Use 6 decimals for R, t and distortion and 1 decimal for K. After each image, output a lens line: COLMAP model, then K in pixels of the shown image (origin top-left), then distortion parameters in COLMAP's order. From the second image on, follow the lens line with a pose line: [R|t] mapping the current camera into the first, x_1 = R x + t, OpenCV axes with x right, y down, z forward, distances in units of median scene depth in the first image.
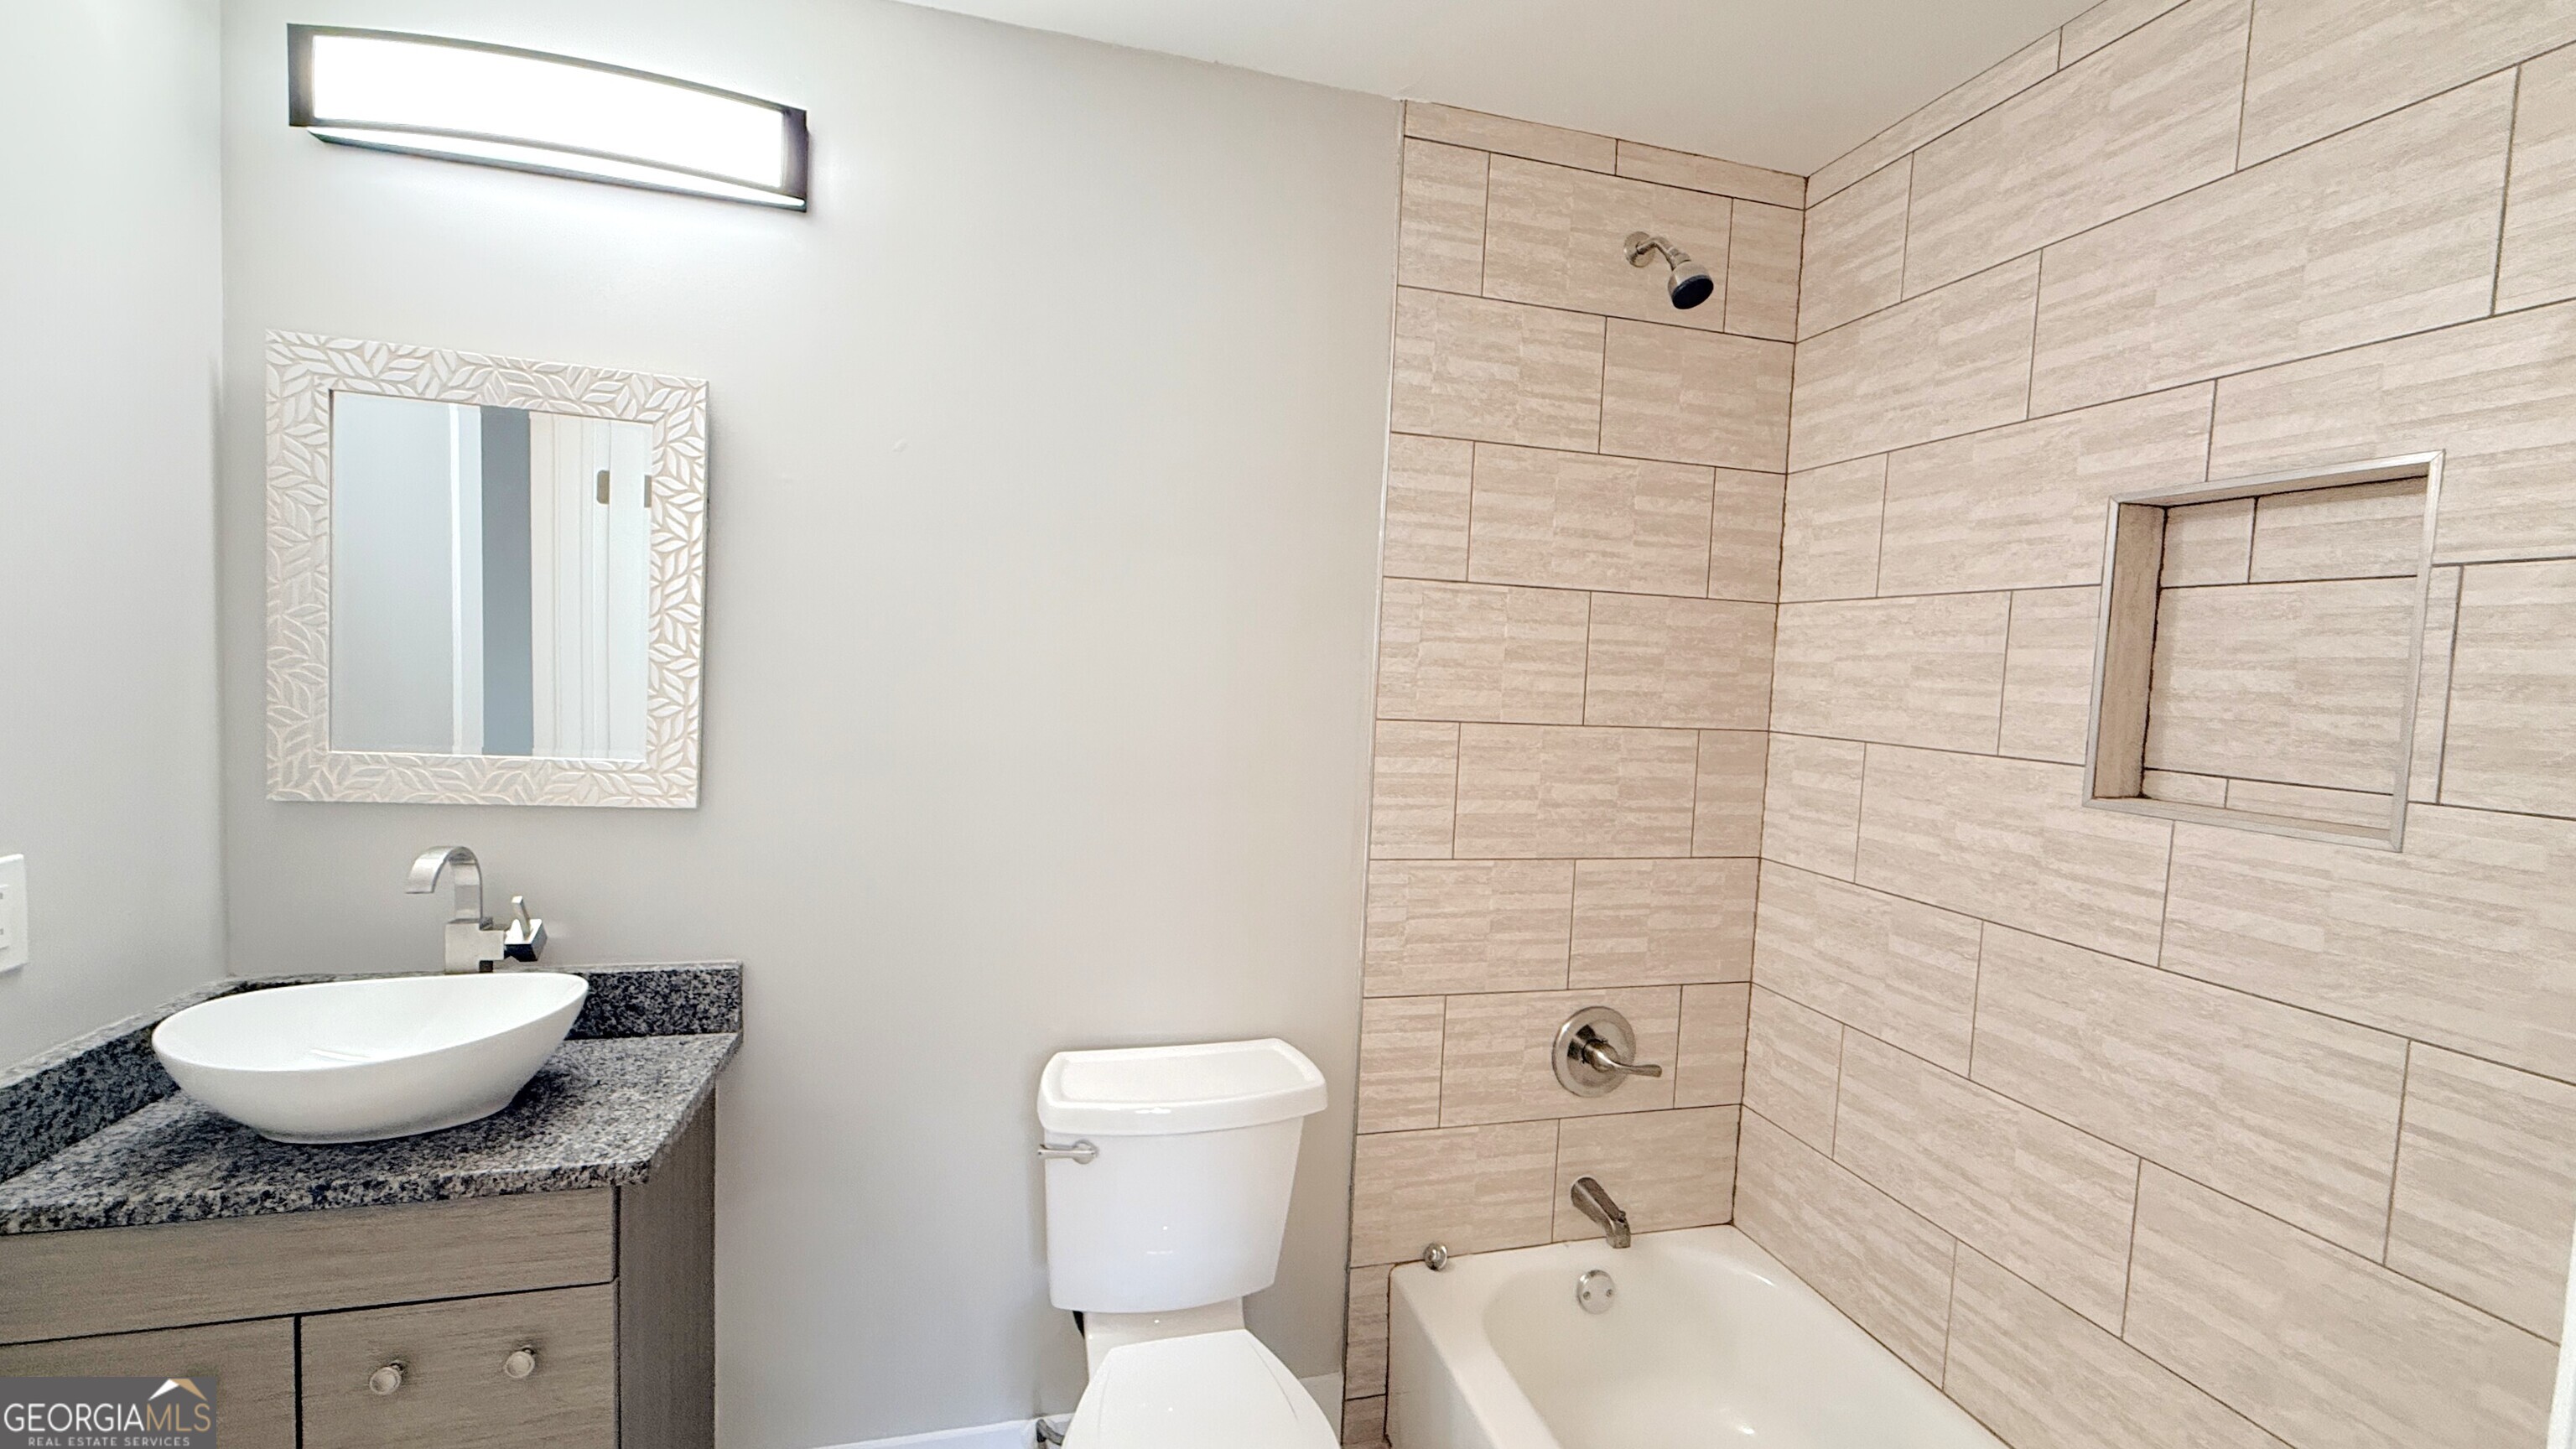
lens RADIAL K [[1029.8, 0, 1288.8], [0, 1029.8, 724.4], [0, 0, 1]] dist [-0.000144, 0.000076]
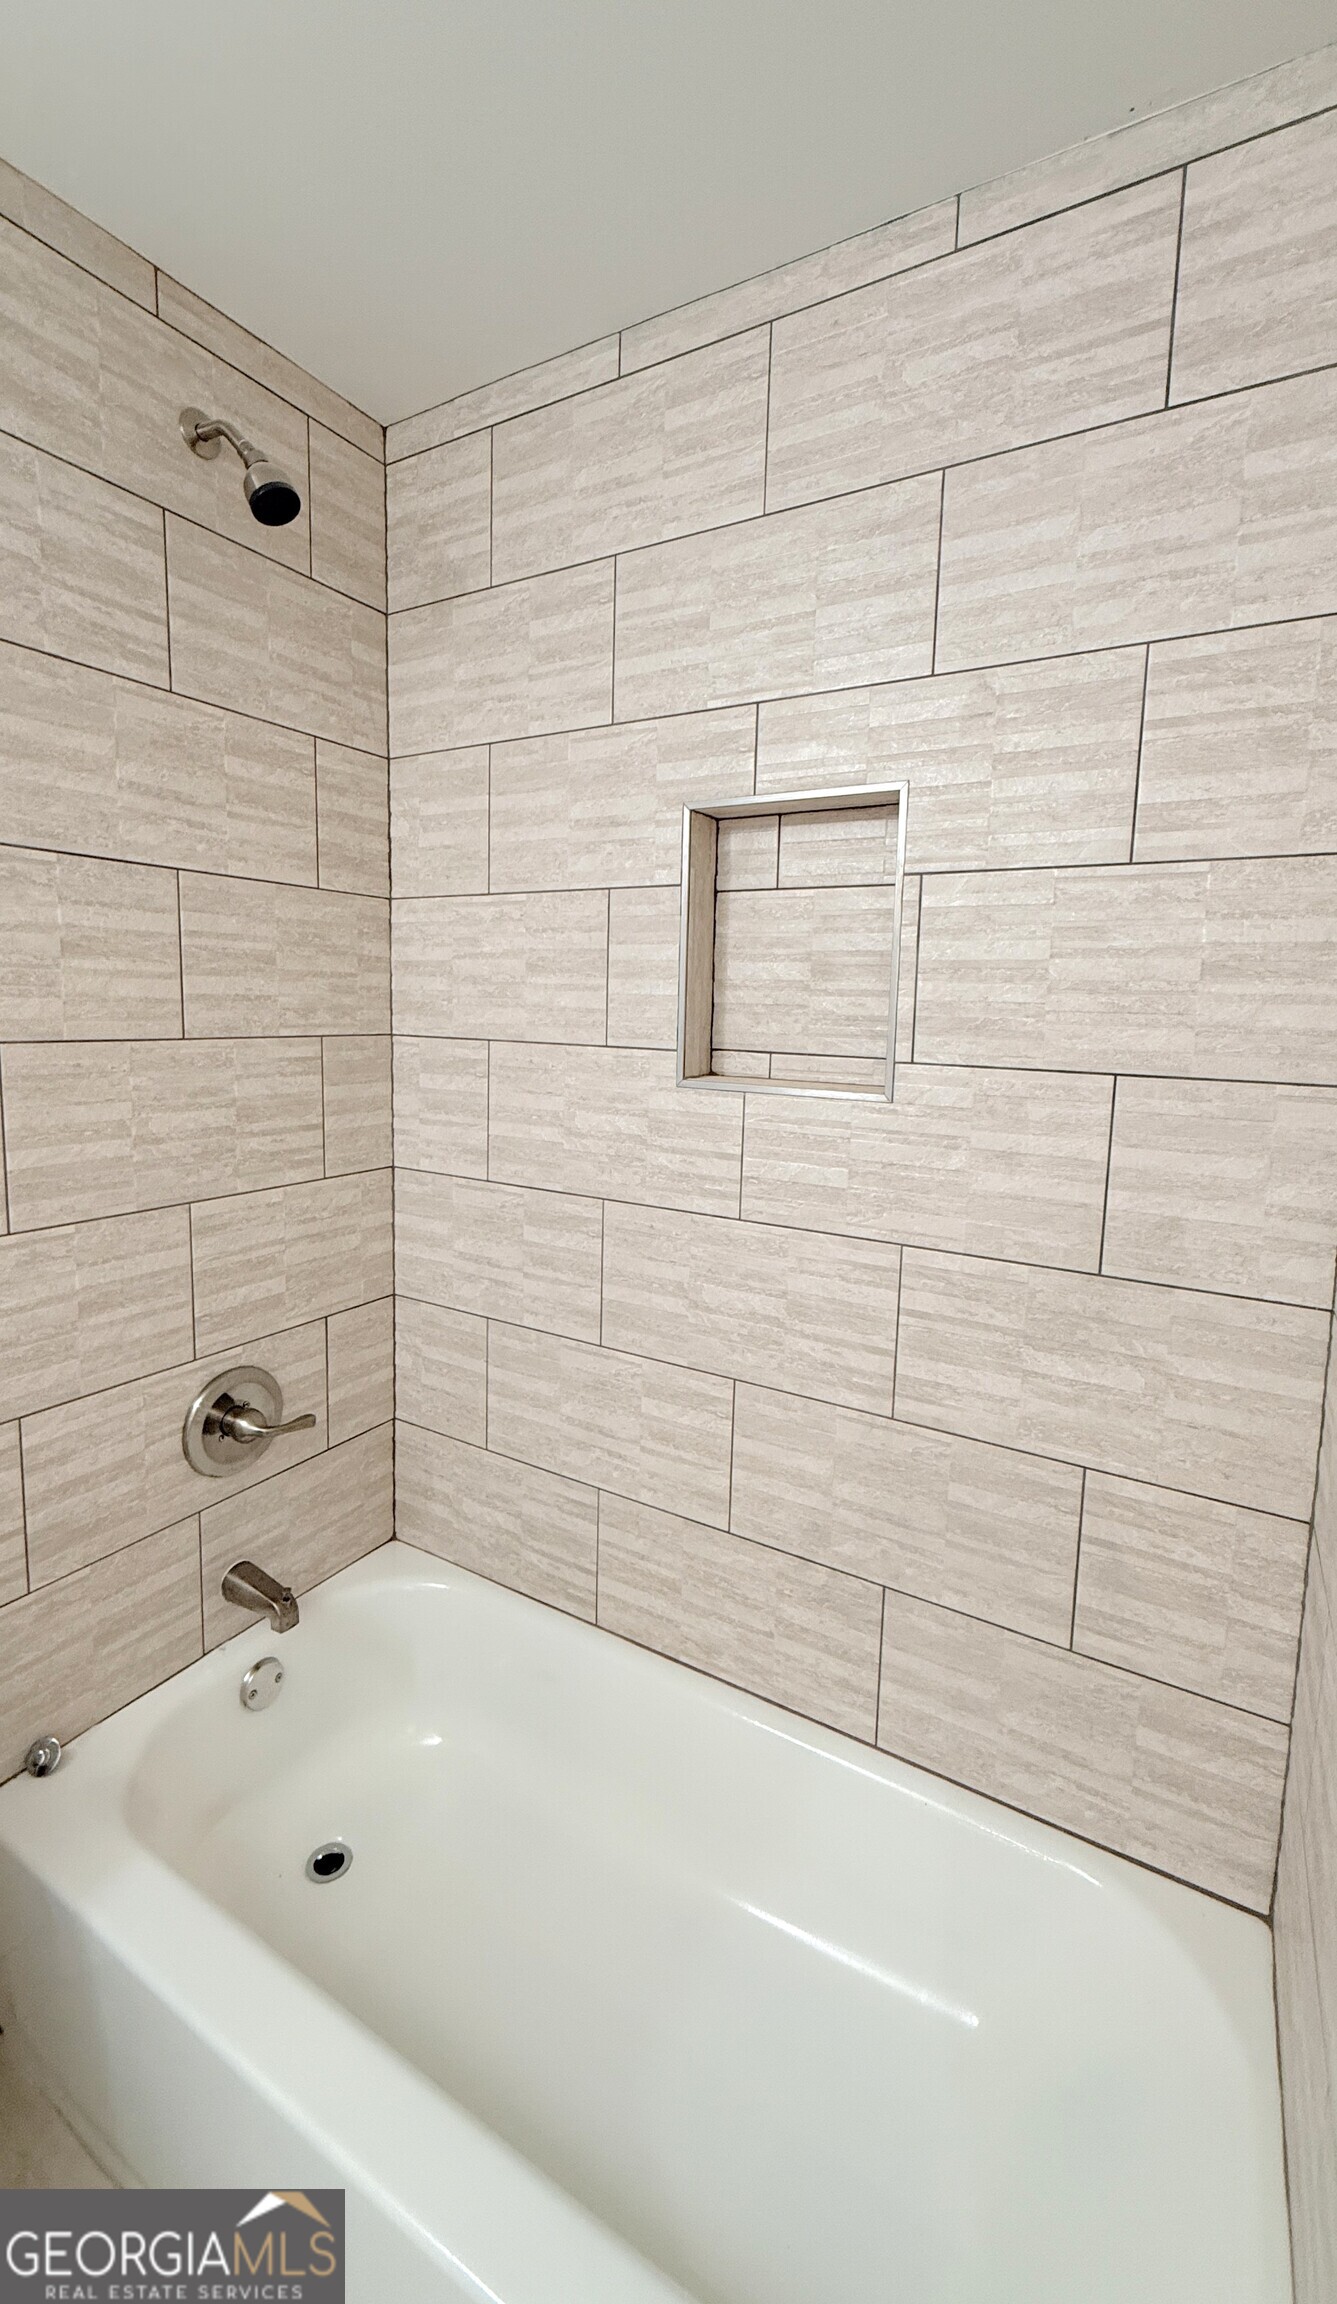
lens RADIAL K [[937.9, 0, 664.5], [0, 937.9, 1108.3], [0, 0, 1]] dist [0.000599, 0.000068]
pose [[0.717119, -0.103614, 0.689206, 0.050689], [0.049566, 0.993965, 0.097858, 0.002362], [-0.695186, -0.036014, 0.717927, 0.239742]]
